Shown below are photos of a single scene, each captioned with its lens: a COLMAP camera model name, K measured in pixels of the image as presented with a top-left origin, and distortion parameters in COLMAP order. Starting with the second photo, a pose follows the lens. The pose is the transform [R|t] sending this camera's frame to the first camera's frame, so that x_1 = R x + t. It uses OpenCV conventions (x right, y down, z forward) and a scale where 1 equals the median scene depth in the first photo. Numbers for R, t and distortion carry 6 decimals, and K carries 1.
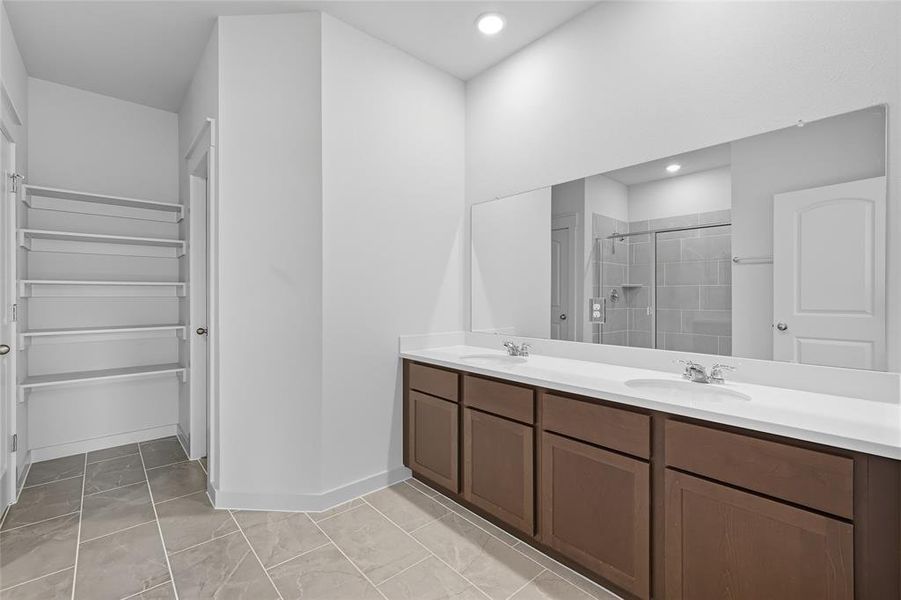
lens RADIAL K [[397.8, 0, 449.7], [0, 397.8, 297.3], [0, 0, 1]] dist [0.002793, 0.000541]
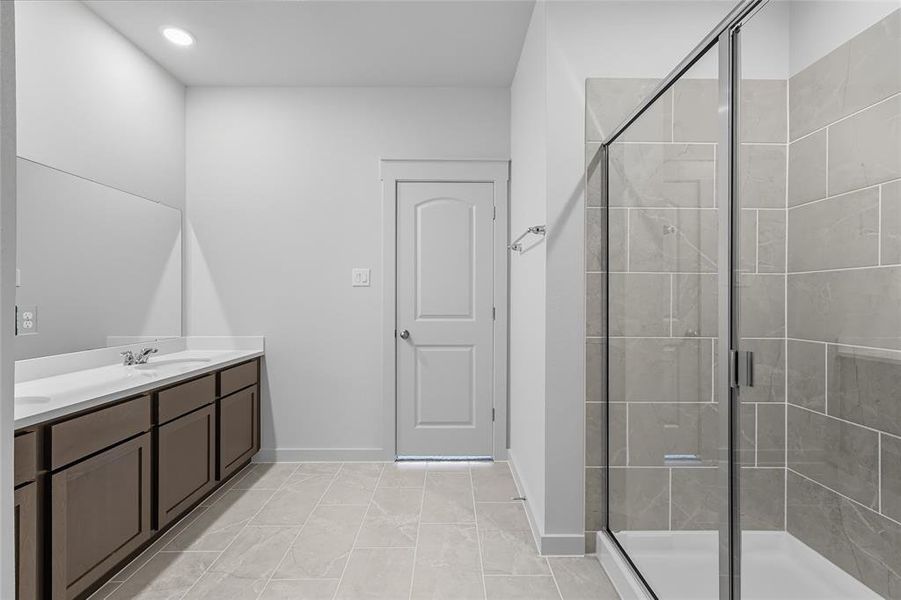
lens RADIAL K [[376.5, 0, 472.3], [0, 376.5, 300.3], [0, 0, 1]] dist [0.000250, 0.000055]
pose [[-0.786902, -0.000534, 0.617078, -0.998414], [0.006247, 0.999941, 0.008832, -0.007752], [-0.617047, 0.010804, -0.786852, 1.194299]]
